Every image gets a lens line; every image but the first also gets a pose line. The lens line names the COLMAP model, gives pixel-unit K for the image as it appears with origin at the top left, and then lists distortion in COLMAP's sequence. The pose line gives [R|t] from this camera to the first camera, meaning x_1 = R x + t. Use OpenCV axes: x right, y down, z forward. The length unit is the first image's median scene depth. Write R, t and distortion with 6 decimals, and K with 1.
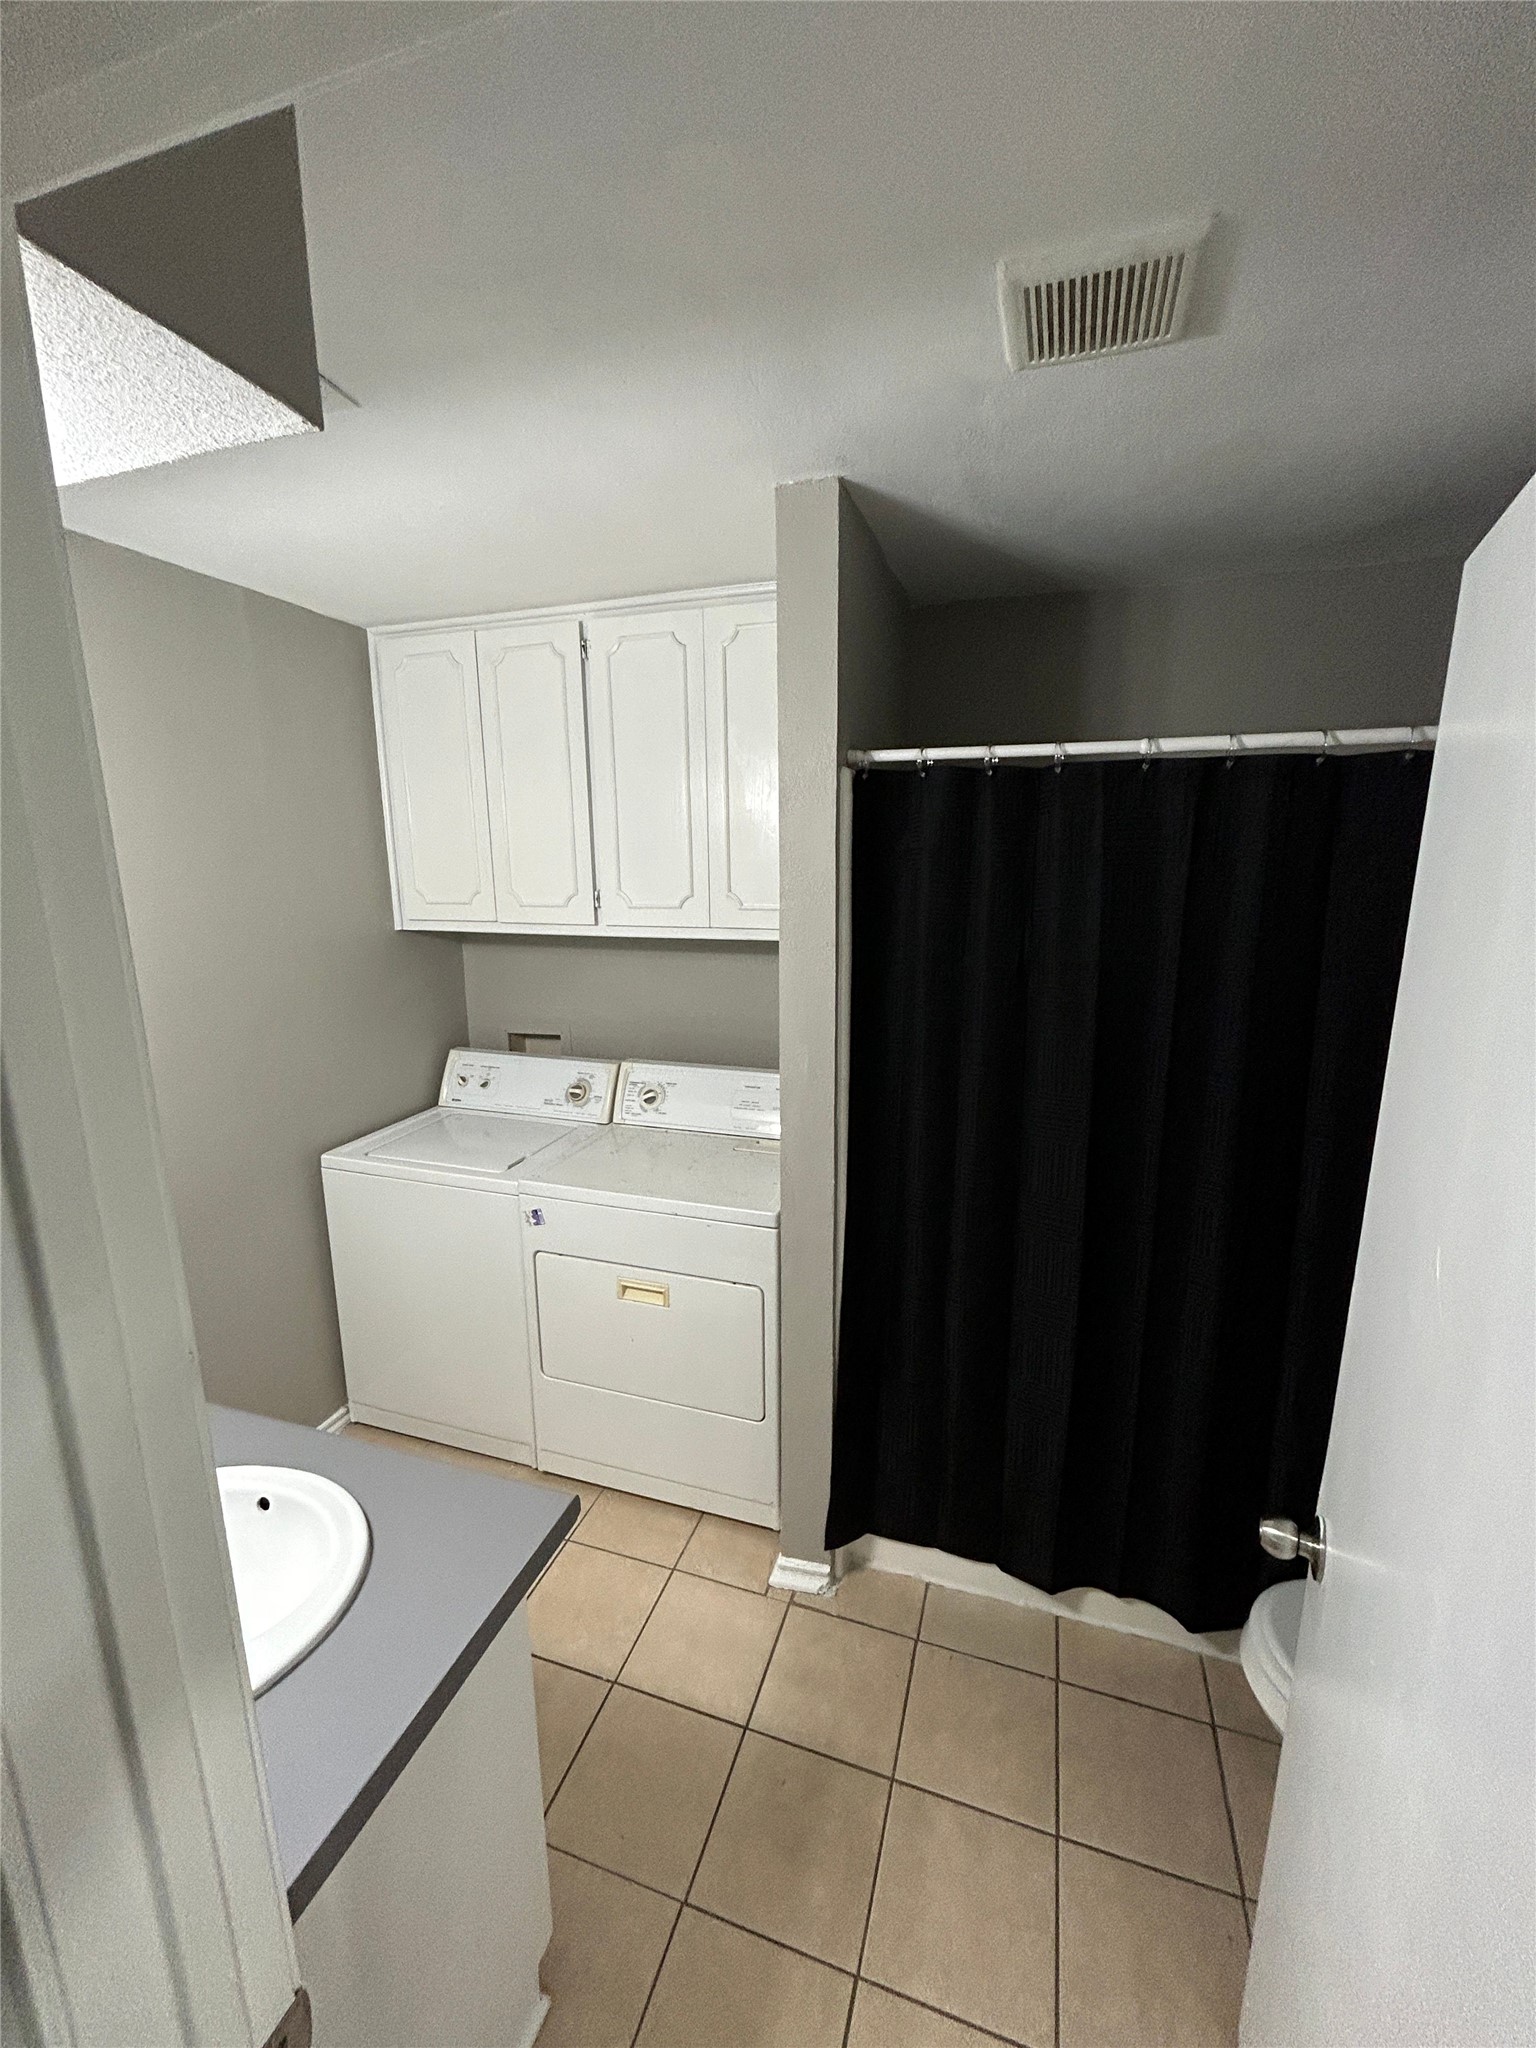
lens RADIAL K [[828.0, 0, 774.9], [0, 828.0, 1022.4], [0, 0, 1]] dist [-0.003387, 0.000253]
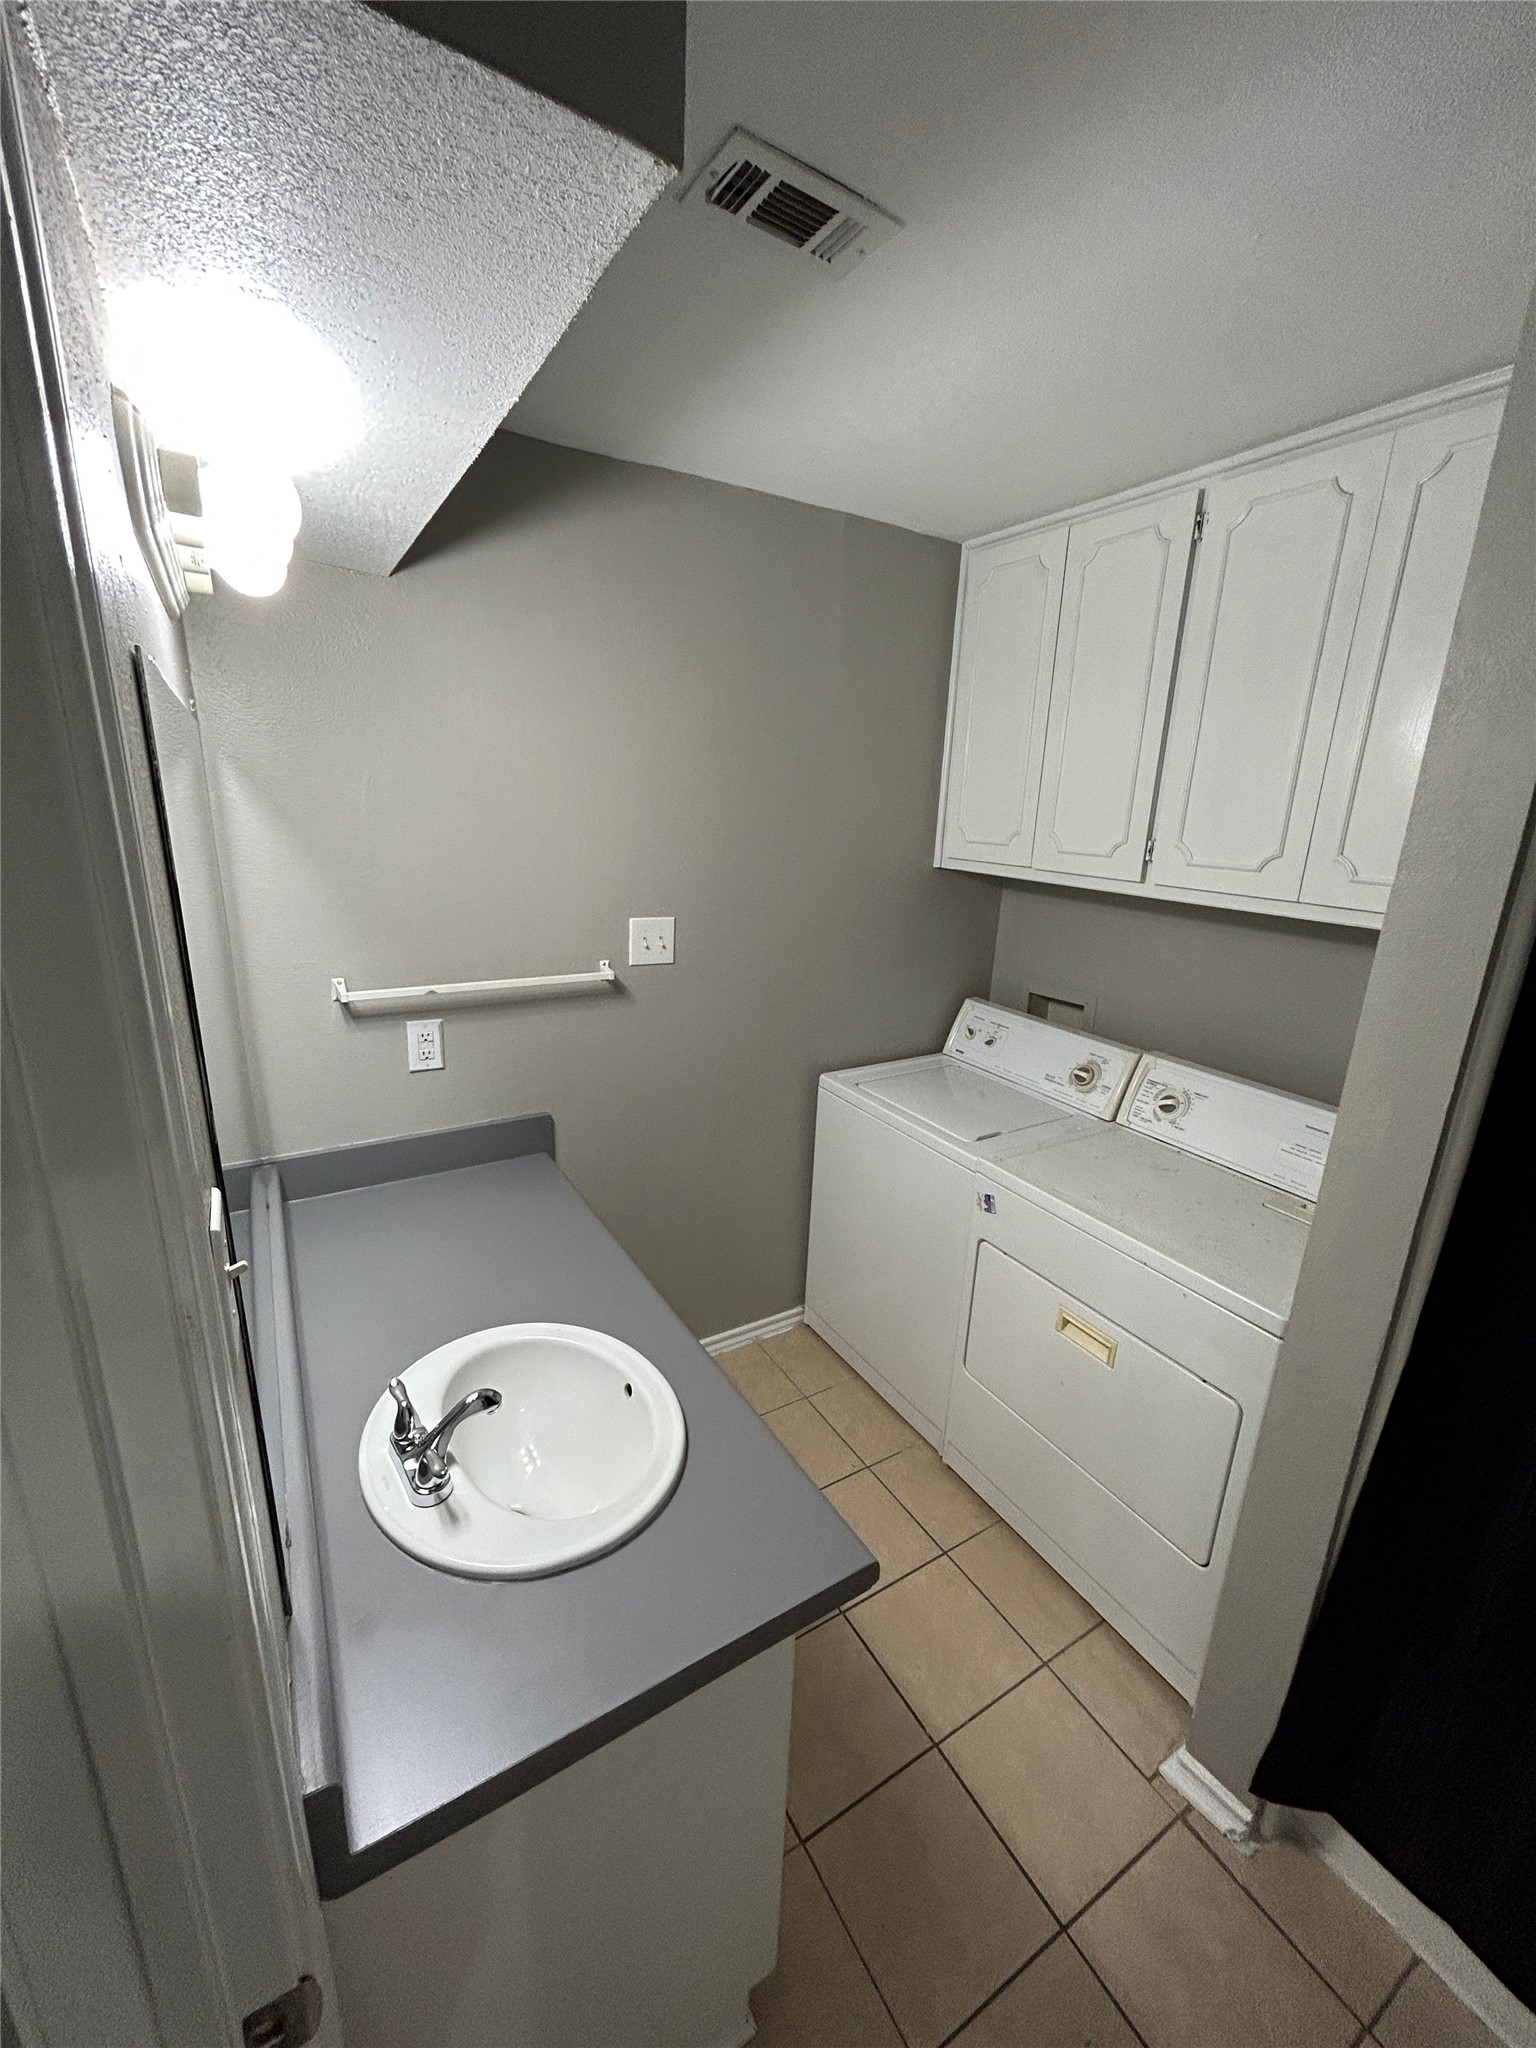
lens RADIAL K [[828.0, 0, 774.9], [0, 828.0, 1022.4], [0, 0, 1]] dist [-0.003387, 0.000253]
pose [[0.756684, 0.207946, -0.619829, 0.041163], [-0.171033, 0.978014, 0.119317, -0.017949], [0.631013, 0.015726, 0.775613, 0.138273]]
